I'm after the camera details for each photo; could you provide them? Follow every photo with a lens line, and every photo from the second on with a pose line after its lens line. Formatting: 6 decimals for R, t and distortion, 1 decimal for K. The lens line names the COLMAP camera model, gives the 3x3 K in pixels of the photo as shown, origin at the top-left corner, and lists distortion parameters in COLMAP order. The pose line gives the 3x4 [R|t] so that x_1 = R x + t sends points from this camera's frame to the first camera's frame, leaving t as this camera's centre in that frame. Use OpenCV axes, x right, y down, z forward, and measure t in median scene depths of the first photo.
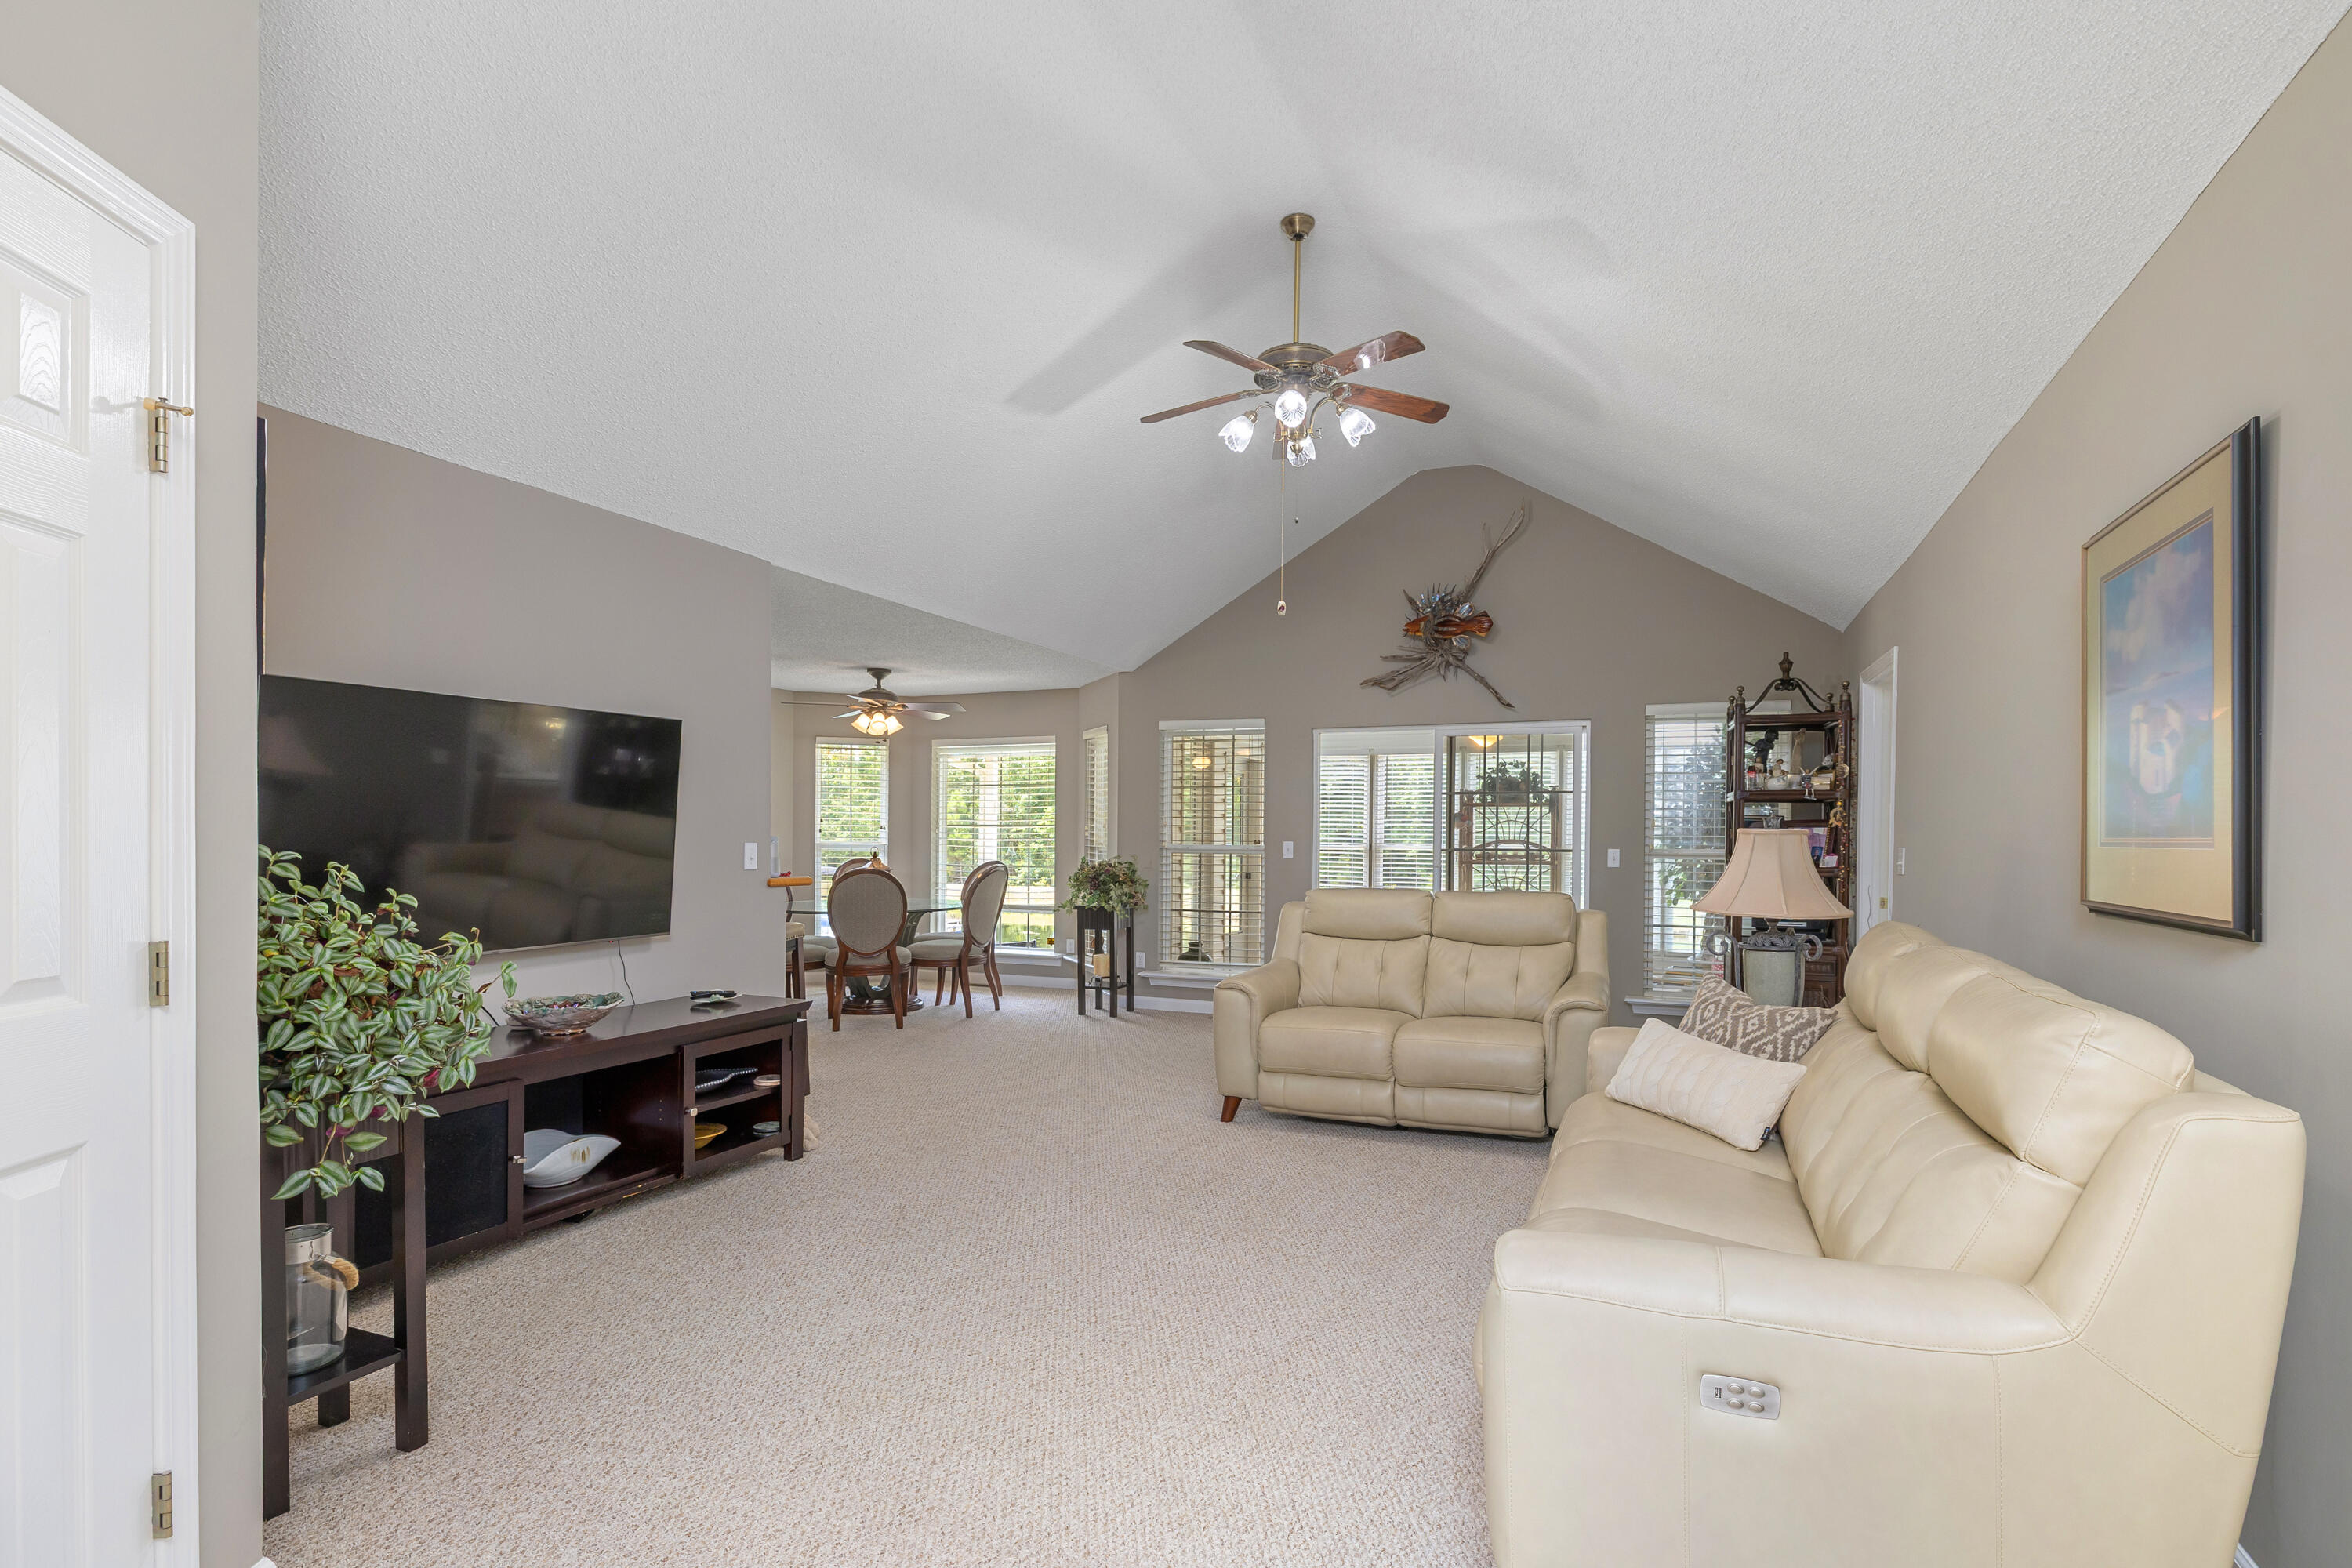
lens RADIAL K [[1166.7, 0, 1221.7], [0, 1166.7, 844.7], [0, 0, 1]] dist [0.017138, 0.000452]
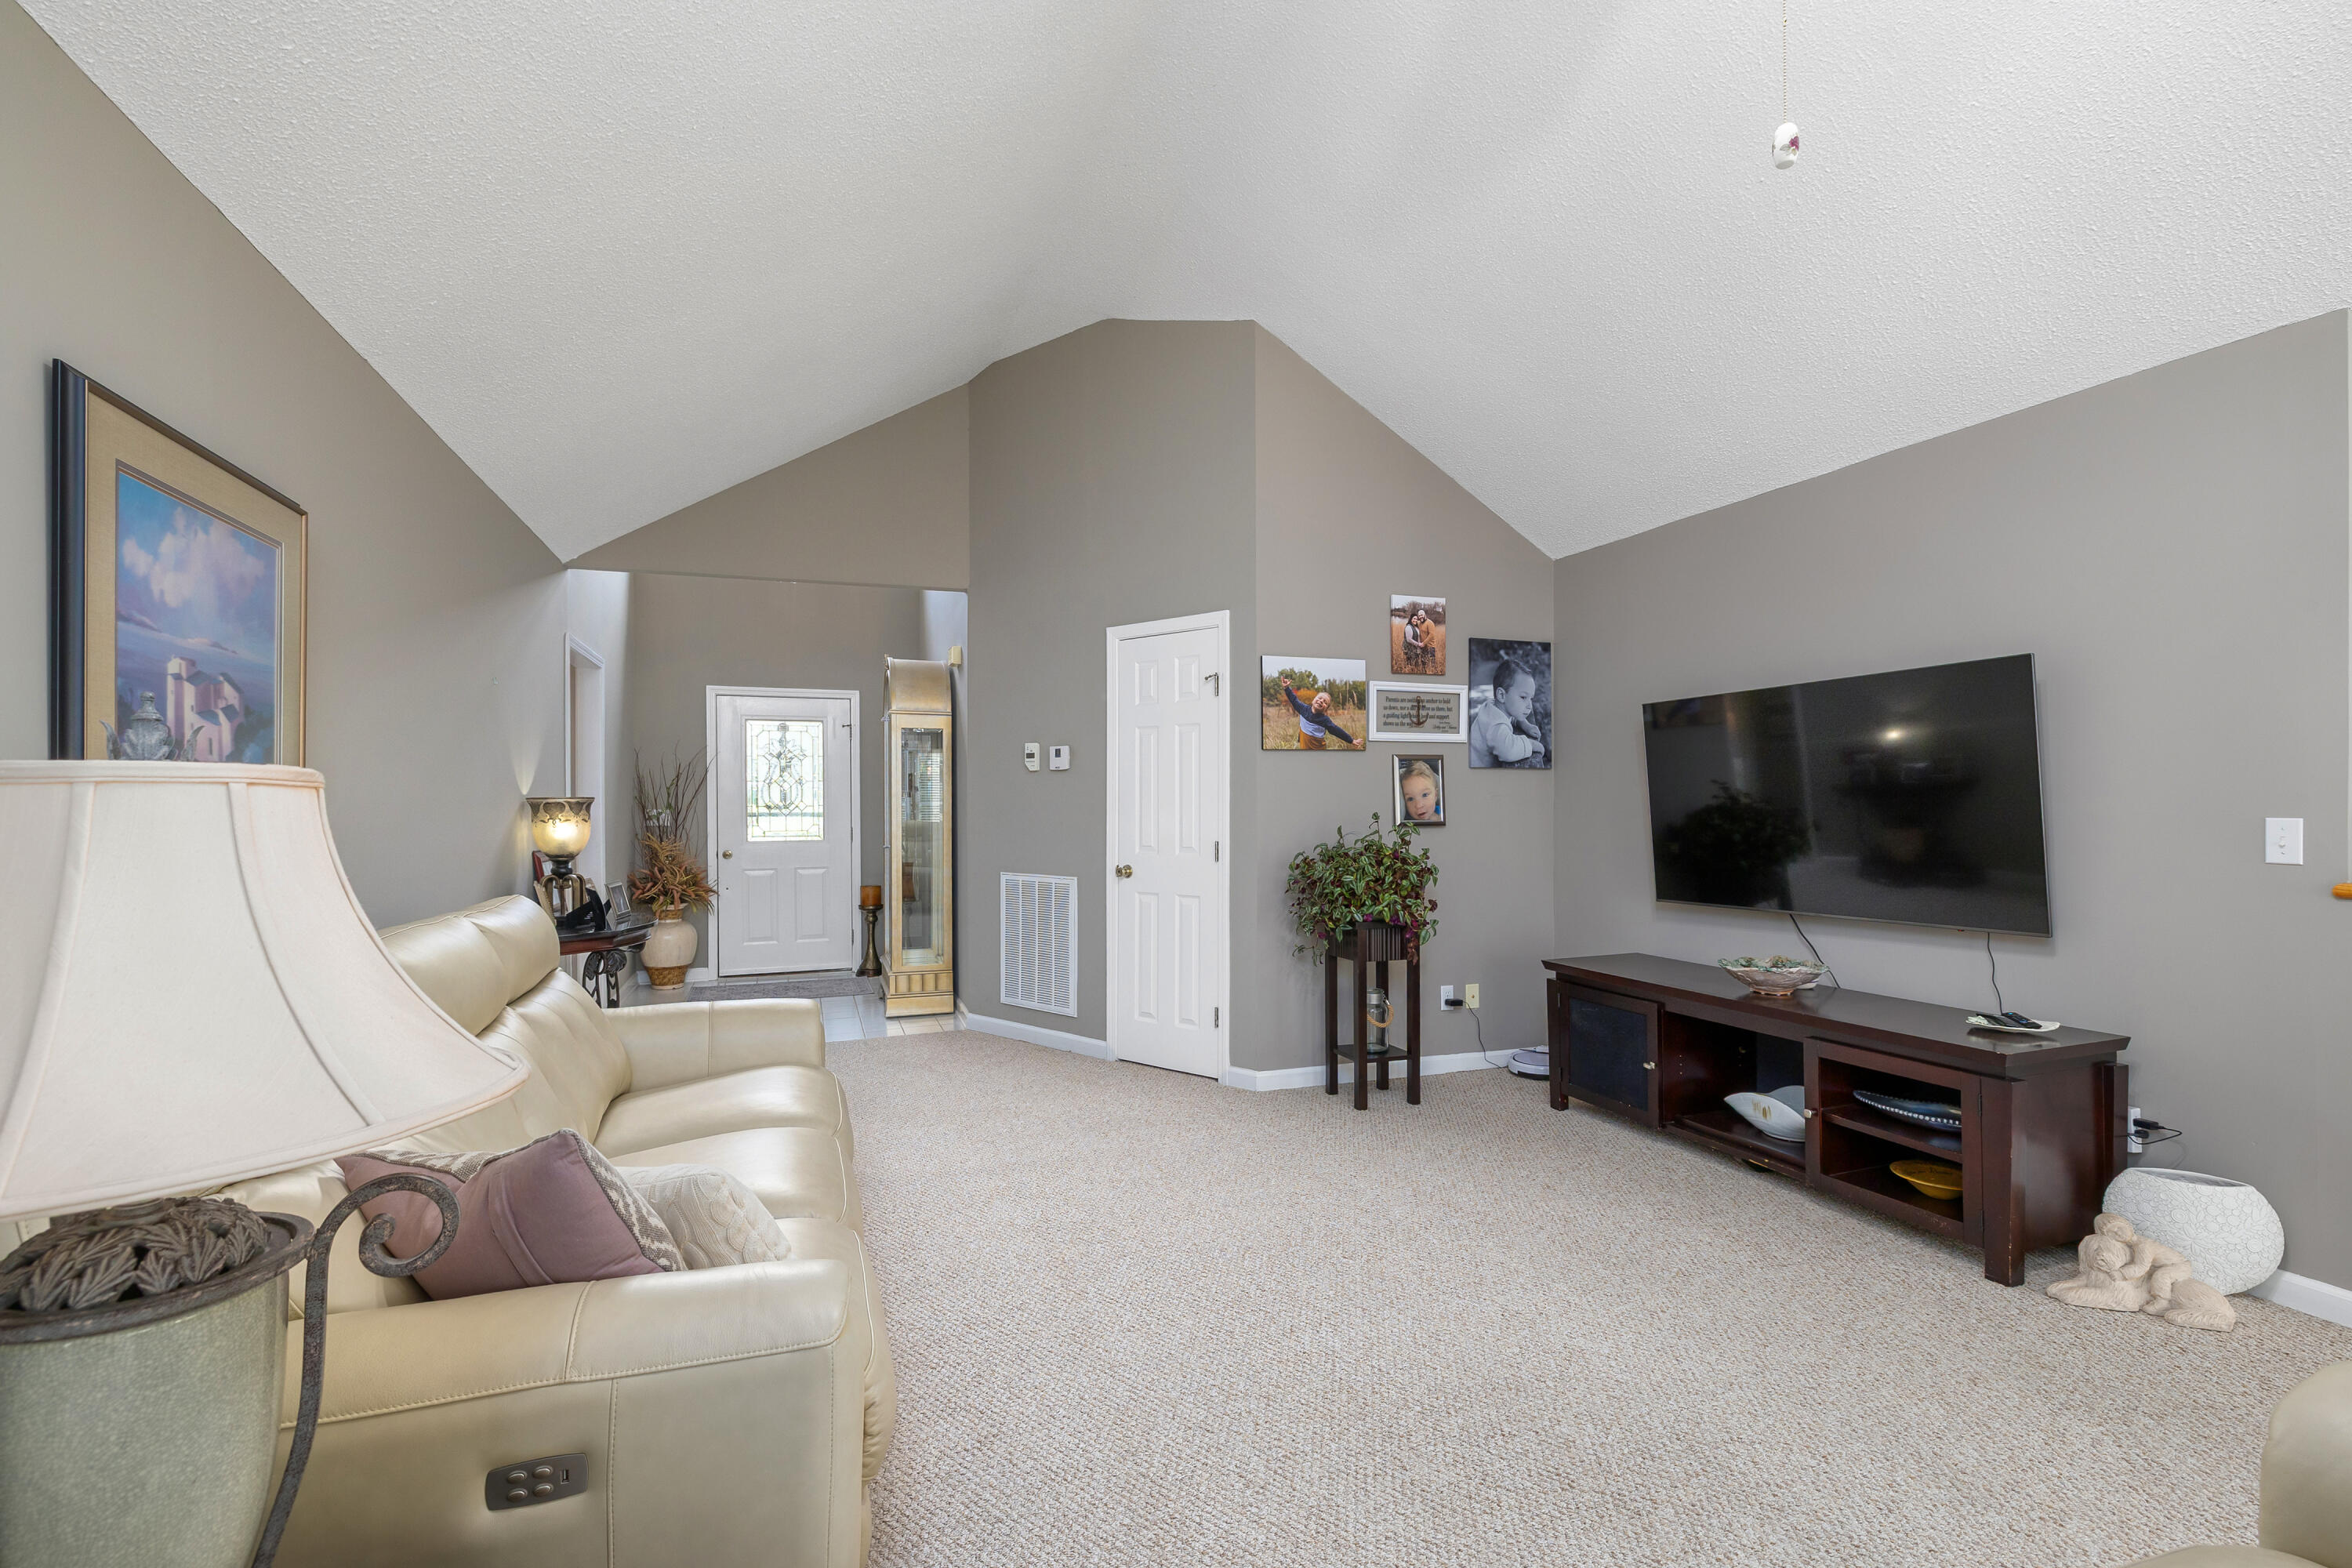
lens RADIAL K [[1014.0, 0, 1194.1], [0, 1014.0, 804.0], [0, 0, 1]] dist [-0.000501, 0.000004]
pose [[-0.742100, -0.005893, -0.670263, 0.440381], [-0.006826, 0.999976, -0.001234, -0.005340], [0.670254, 0.003660, -0.742122, 1.326841]]
